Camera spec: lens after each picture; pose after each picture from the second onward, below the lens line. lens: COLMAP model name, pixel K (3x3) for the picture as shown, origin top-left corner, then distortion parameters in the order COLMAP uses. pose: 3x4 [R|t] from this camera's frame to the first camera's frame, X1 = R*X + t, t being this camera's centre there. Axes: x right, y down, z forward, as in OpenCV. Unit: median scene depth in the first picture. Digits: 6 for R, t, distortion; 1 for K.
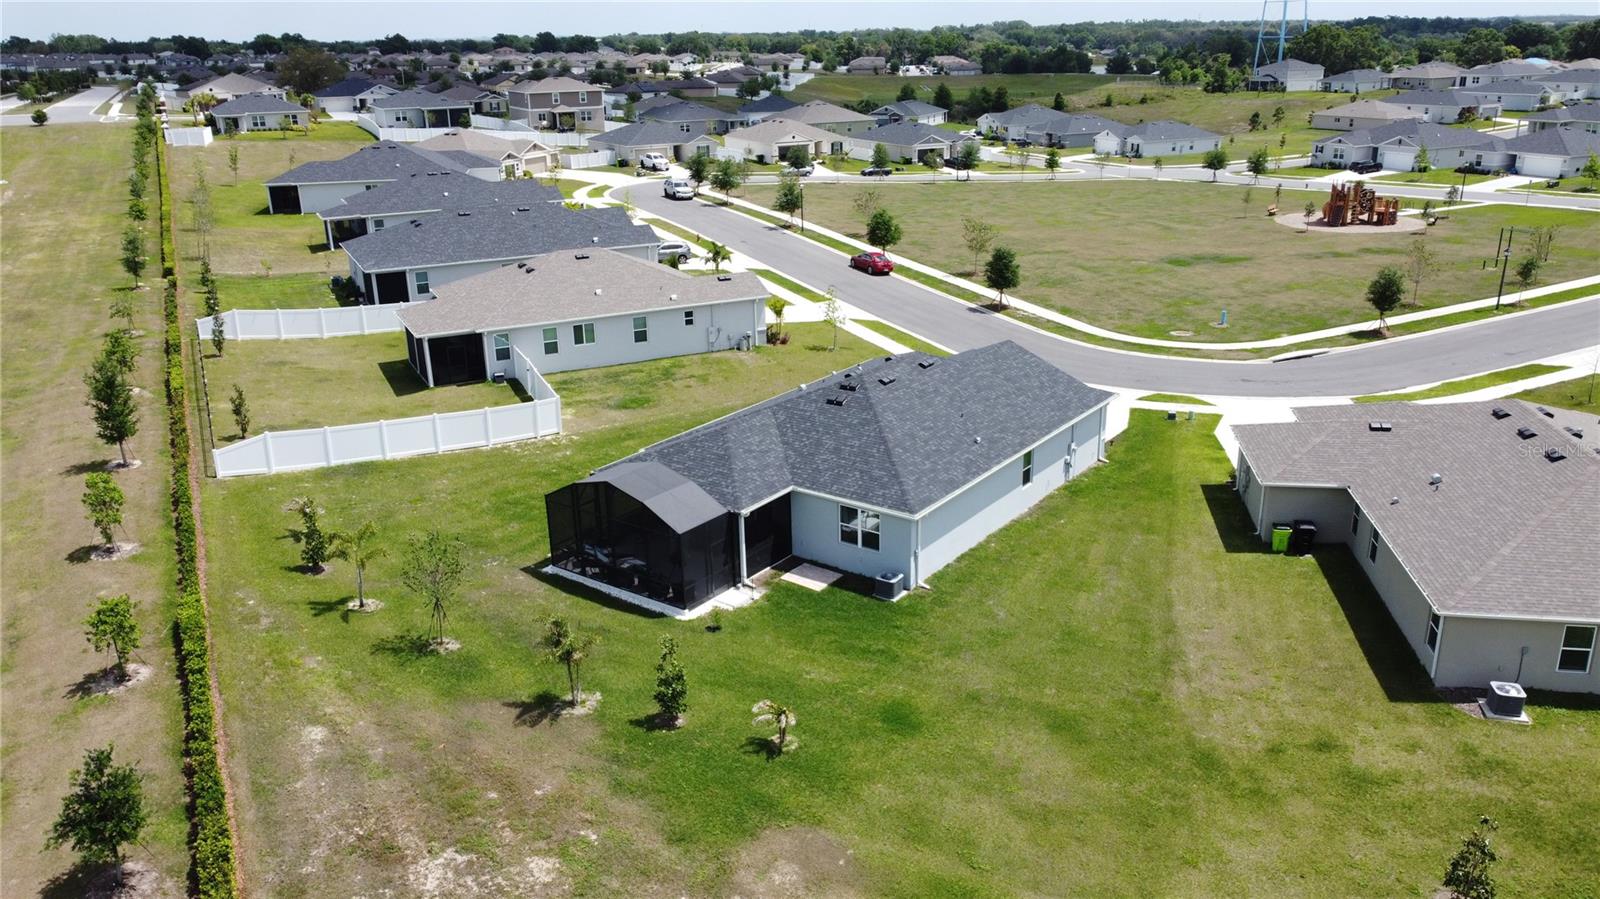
lens RADIAL K [[1210.6, 0, 800.0], [0, 1210.6, 449.5], [0, 0, 1]] dist [0.007018, -0.017341]
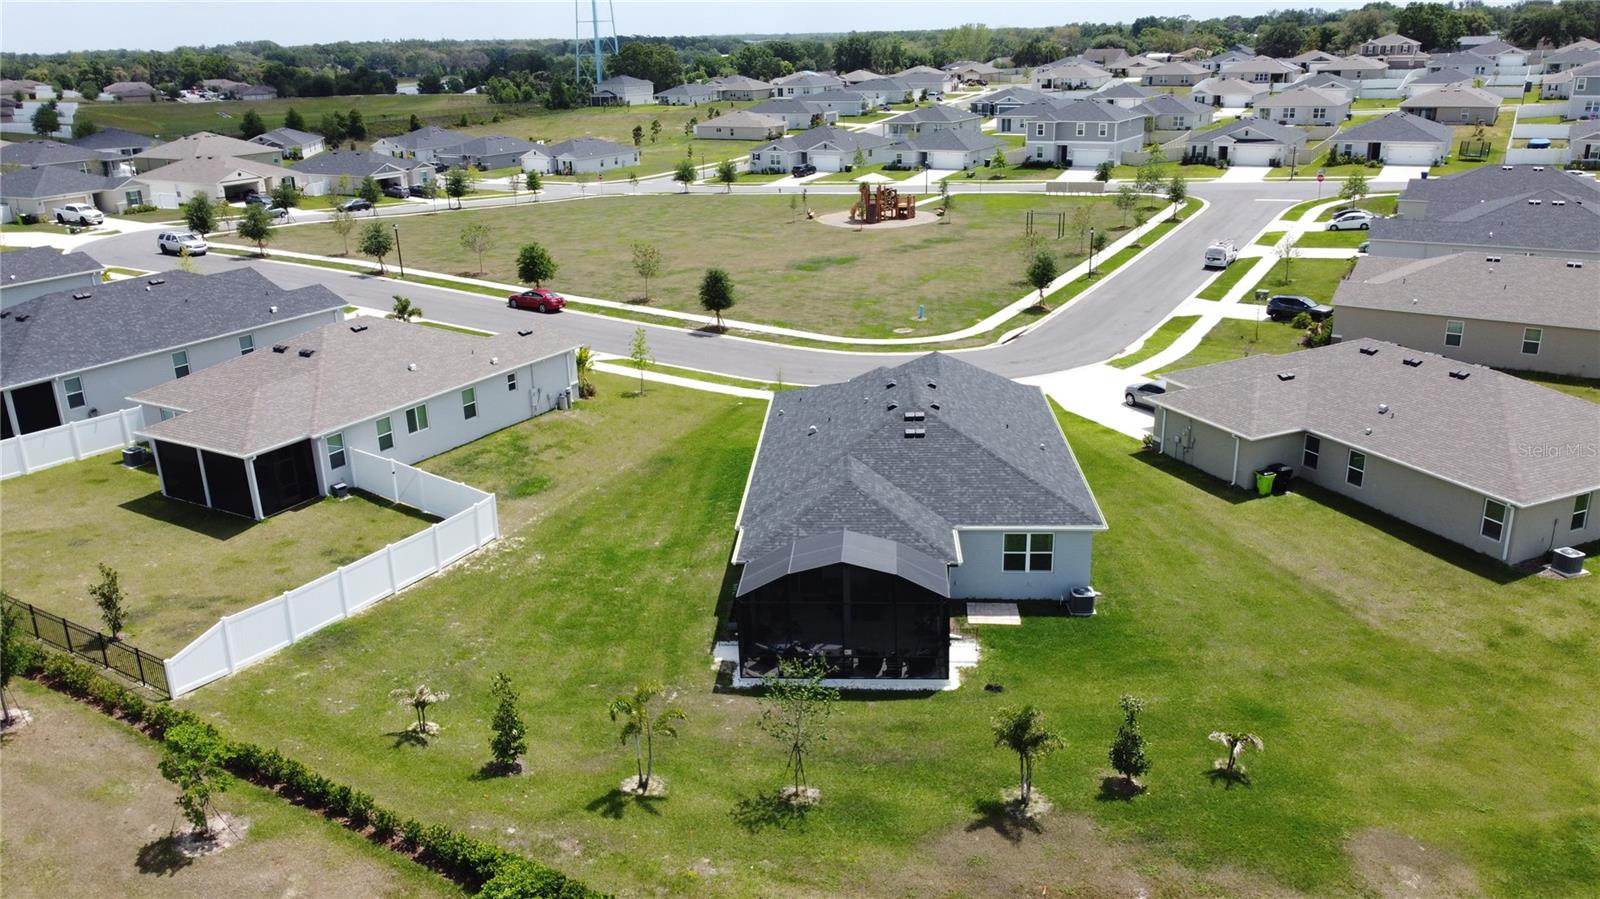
lens RADIAL K [[1210.6, 0, 800.0], [0, 1210.6, 449.5], [0, 0, 1]] dist [0.007018, -0.017341]
pose [[0.835849, -0.177663, 0.519415, -0.313373], [0.185119, 0.981982, 0.037985, -0.046413], [-0.516805, 0.064404, 0.853677, 0.130010]]
